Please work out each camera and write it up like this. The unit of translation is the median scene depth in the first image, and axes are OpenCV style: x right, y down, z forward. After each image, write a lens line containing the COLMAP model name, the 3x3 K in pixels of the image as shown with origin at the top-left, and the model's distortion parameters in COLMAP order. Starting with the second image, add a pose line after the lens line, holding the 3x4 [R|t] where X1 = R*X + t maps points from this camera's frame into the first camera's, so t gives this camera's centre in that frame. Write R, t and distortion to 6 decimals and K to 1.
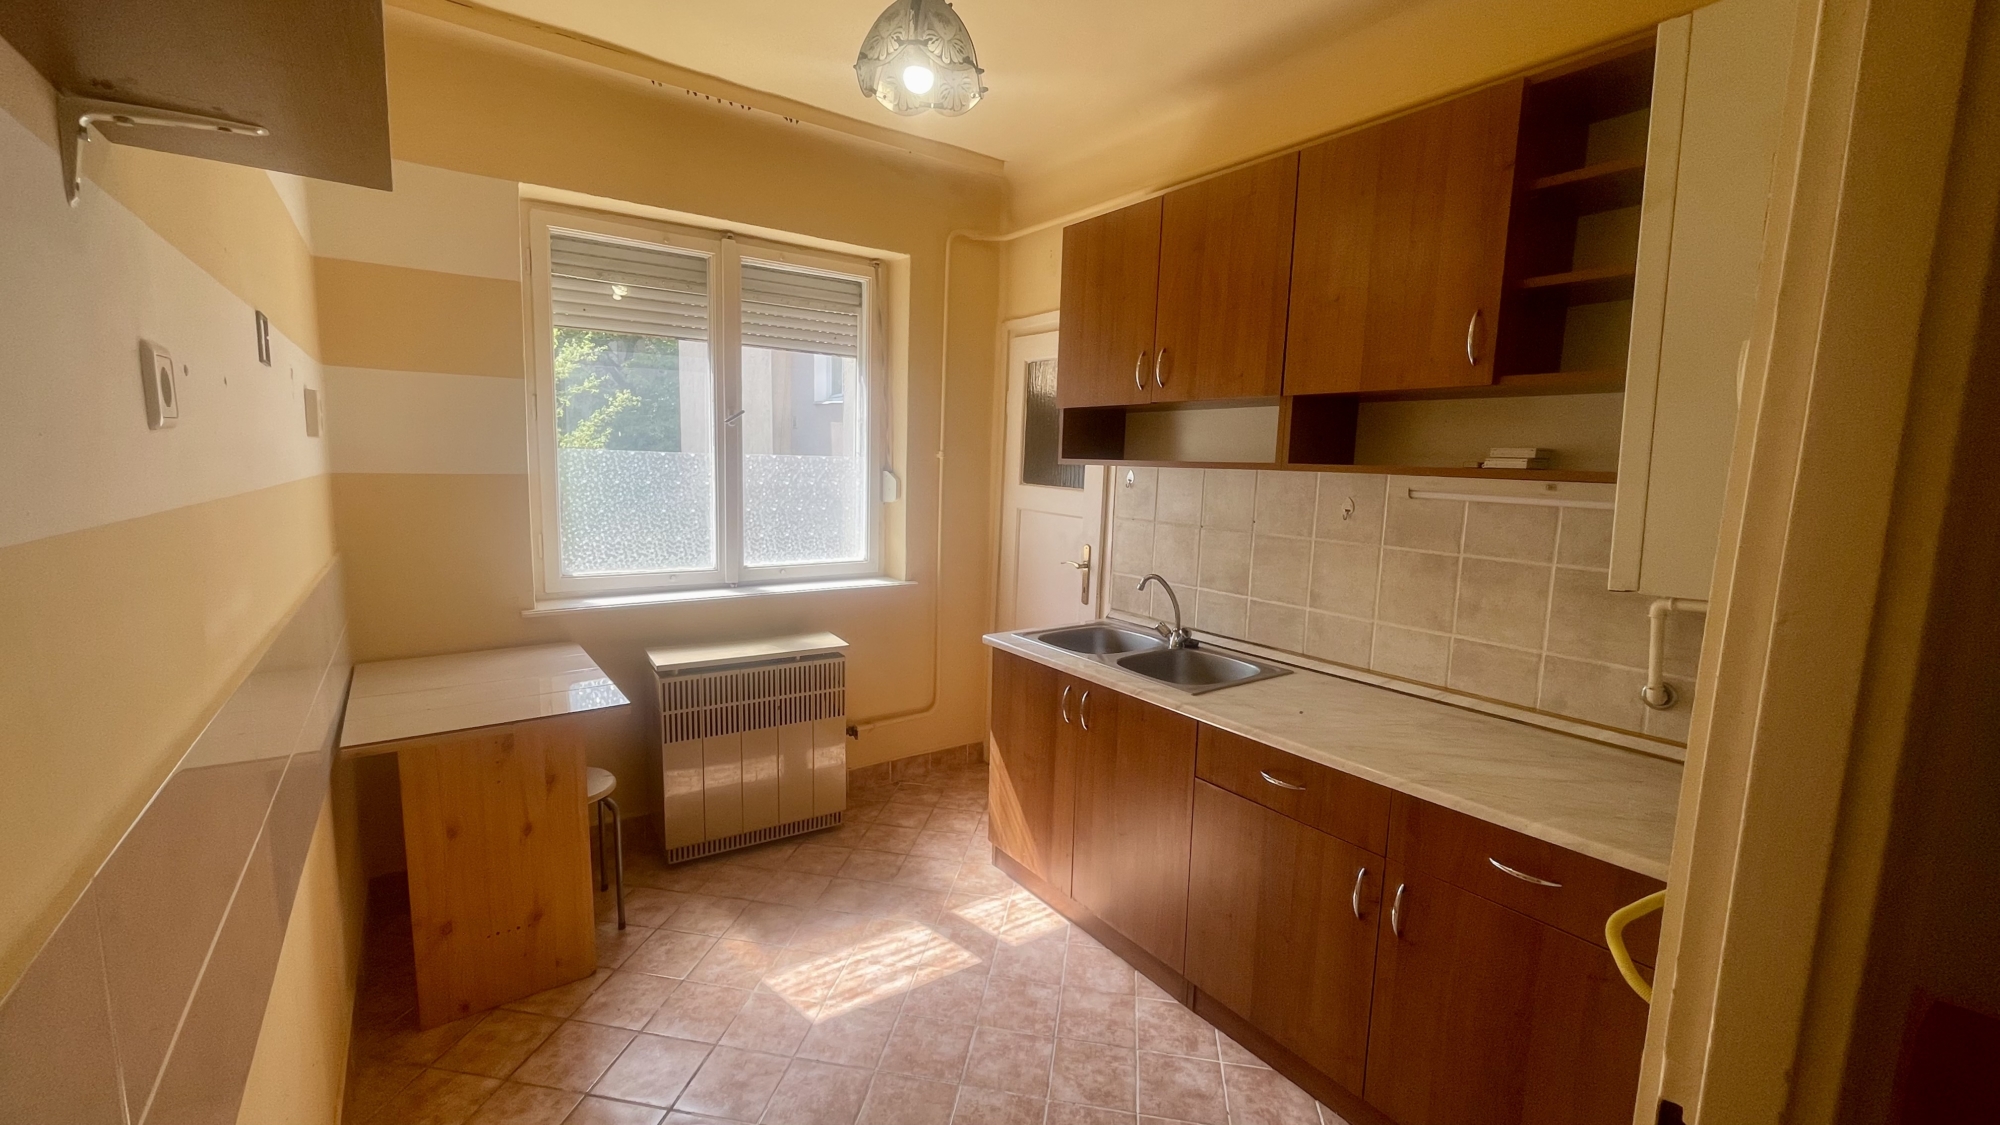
lens RADIAL K [[808.5, 0, 987.7], [0, 808.5, 566.7], [0, 0, 1]] dist [-0.002418, -0.000238]
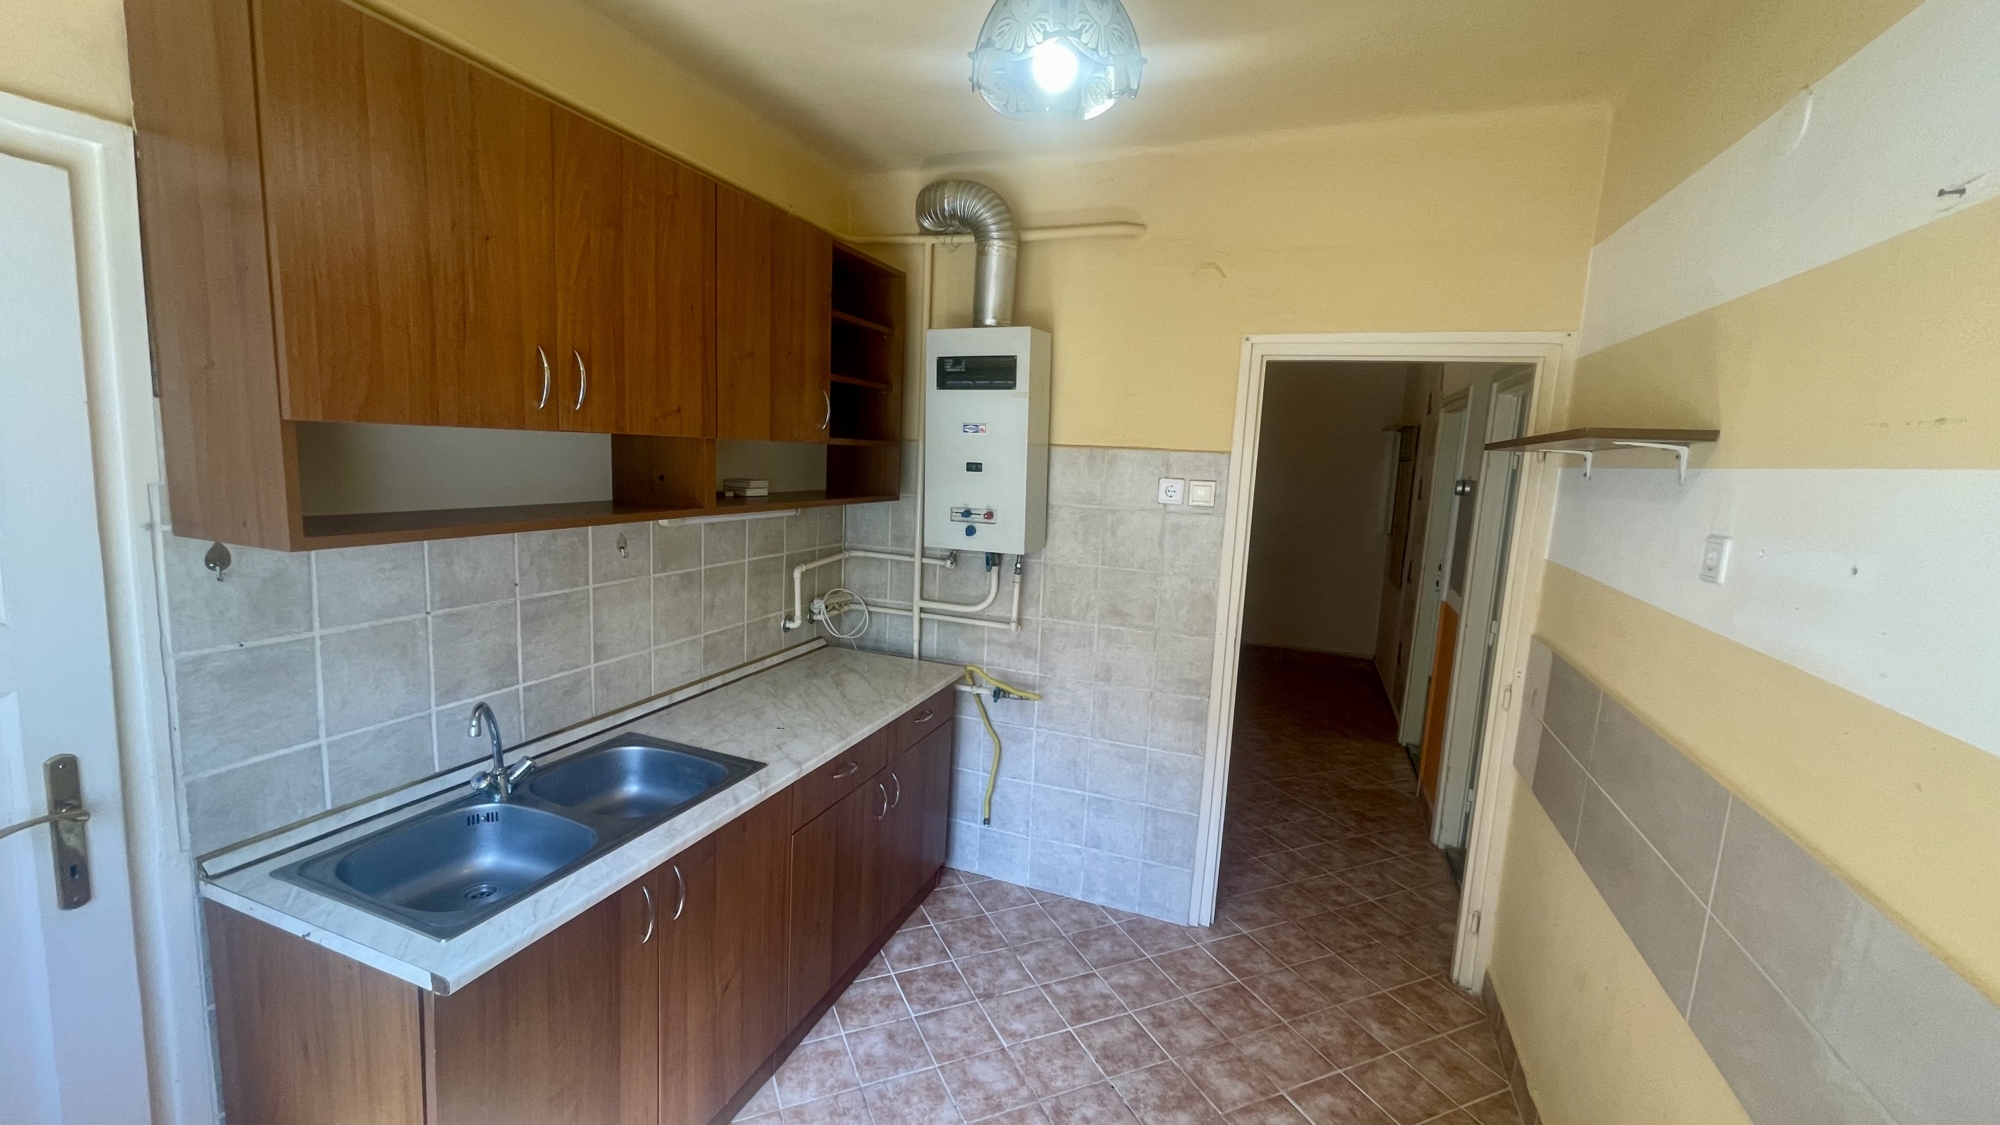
lens RADIAL K [[806.8, 0, 999.1], [0, 806.8, 560.0], [0, 0, 1]] dist [-0.001857, -0.000266]
pose [[-0.552581, -0.167812, 0.816390, -0.638327], [0.046951, 0.971698, 0.231516, -0.285189], [-0.832135, 0.166262, -0.529063, 1.282611]]
